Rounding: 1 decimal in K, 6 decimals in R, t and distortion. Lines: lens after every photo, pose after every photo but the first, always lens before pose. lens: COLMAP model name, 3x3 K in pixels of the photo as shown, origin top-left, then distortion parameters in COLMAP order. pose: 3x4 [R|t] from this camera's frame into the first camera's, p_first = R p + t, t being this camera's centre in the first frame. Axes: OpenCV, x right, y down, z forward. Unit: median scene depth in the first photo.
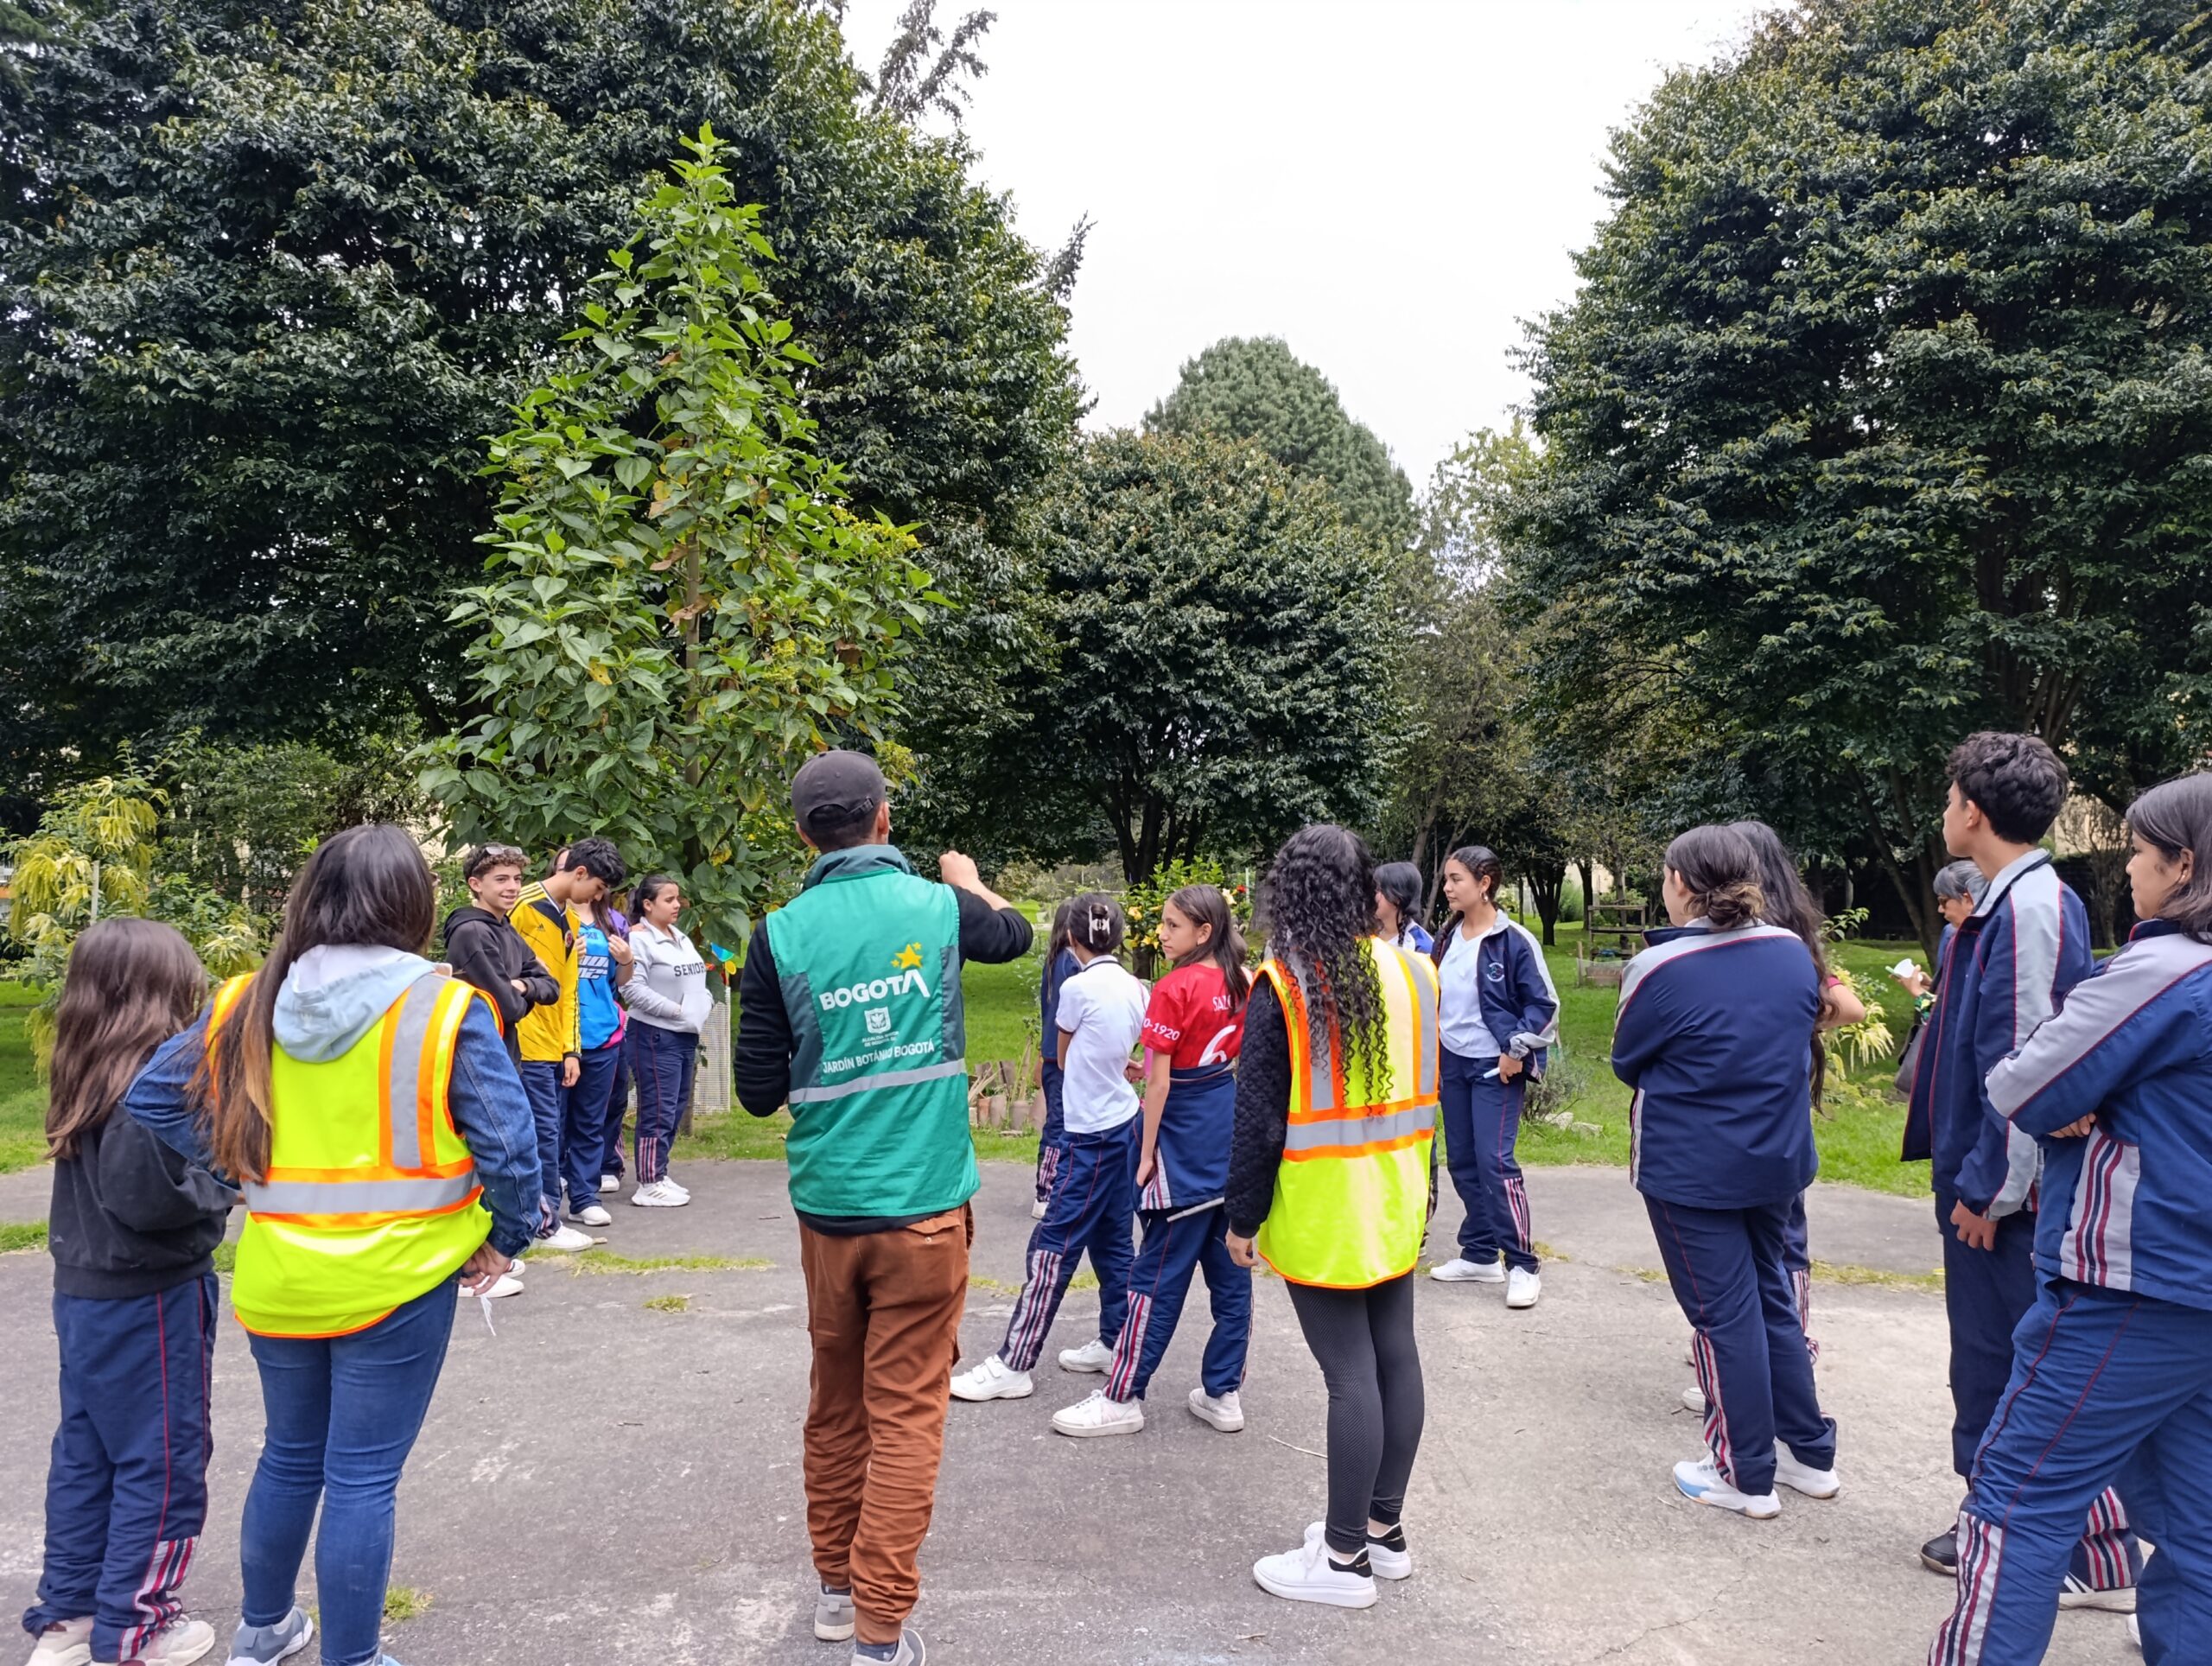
lens RADIAL K [[1461.7, 0, 1109.0], [0, 1461.7, 834.9], [0, 0, 1]] dist [0.026267, -0.081130]
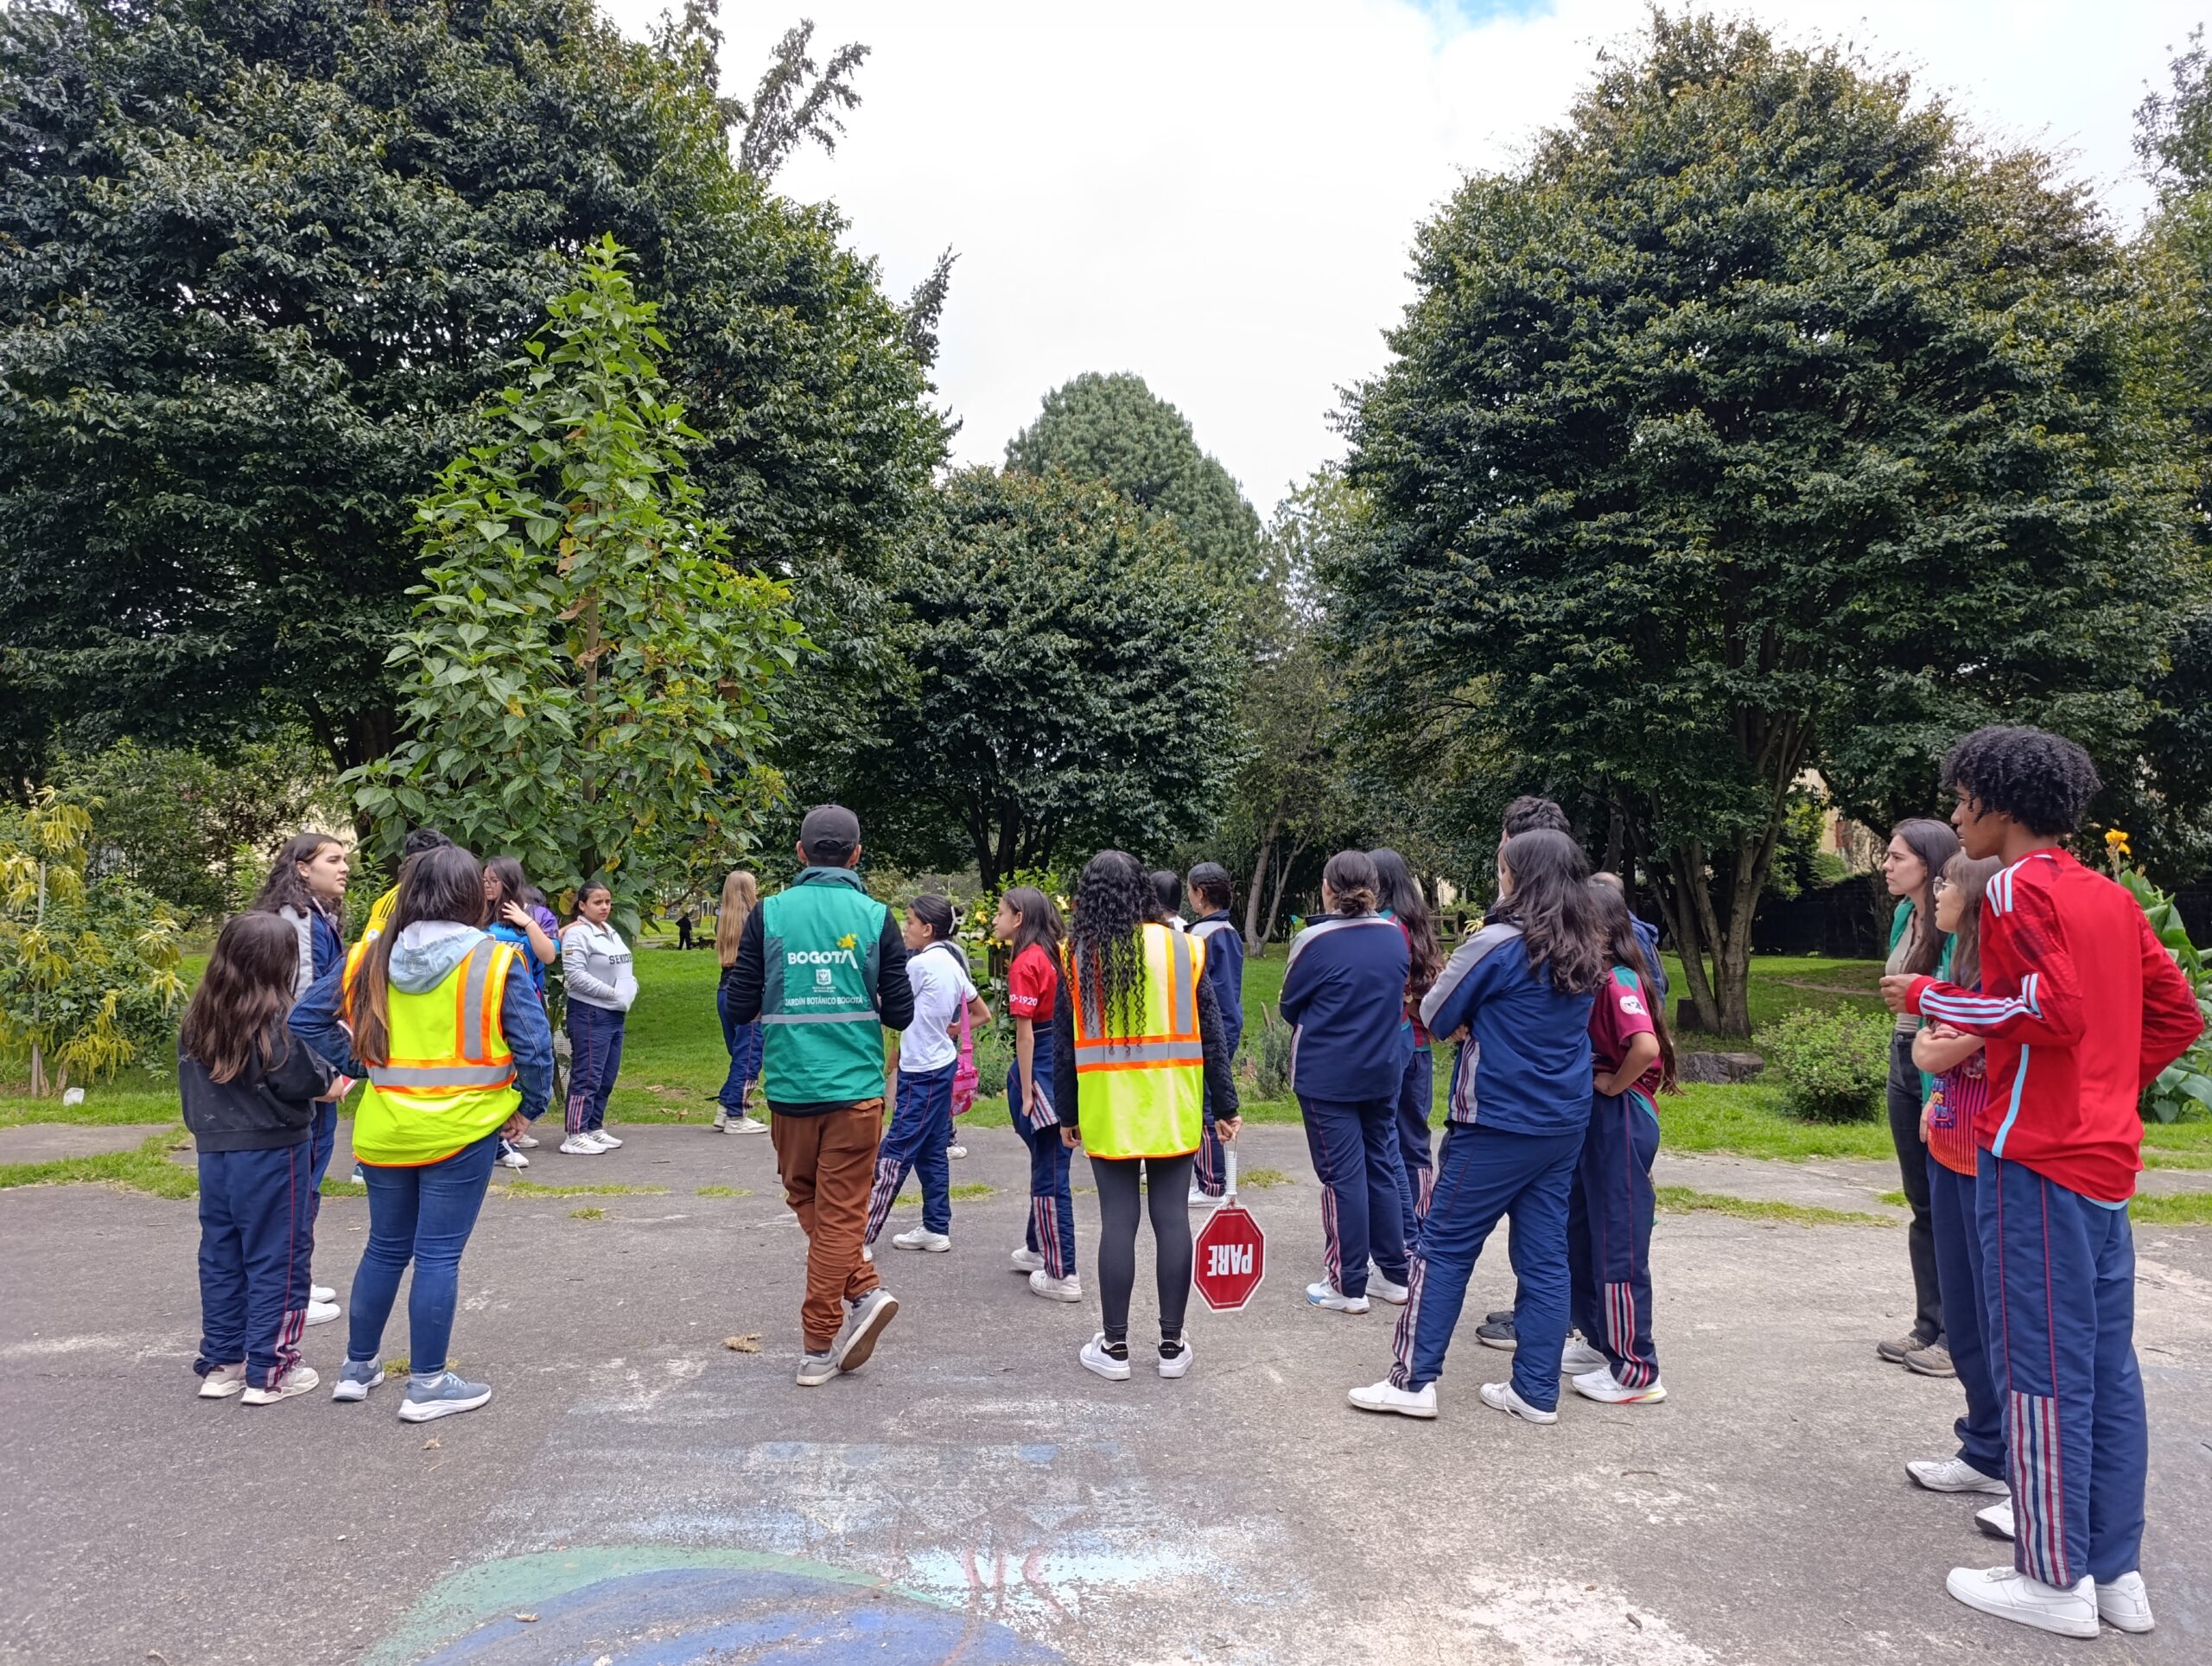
lens RADIAL K [[1461.7, 0, 1109.0], [0, 1461.7, 834.9], [0, 0, 1]] dist [0.026267, -0.081130]
pose [[0.995845, 0.011308, 0.090363, 0.014652], [-0.010755, 0.999920, -0.006605, -0.003417], [-0.090431, 0.005606, 0.995887, -0.141079]]
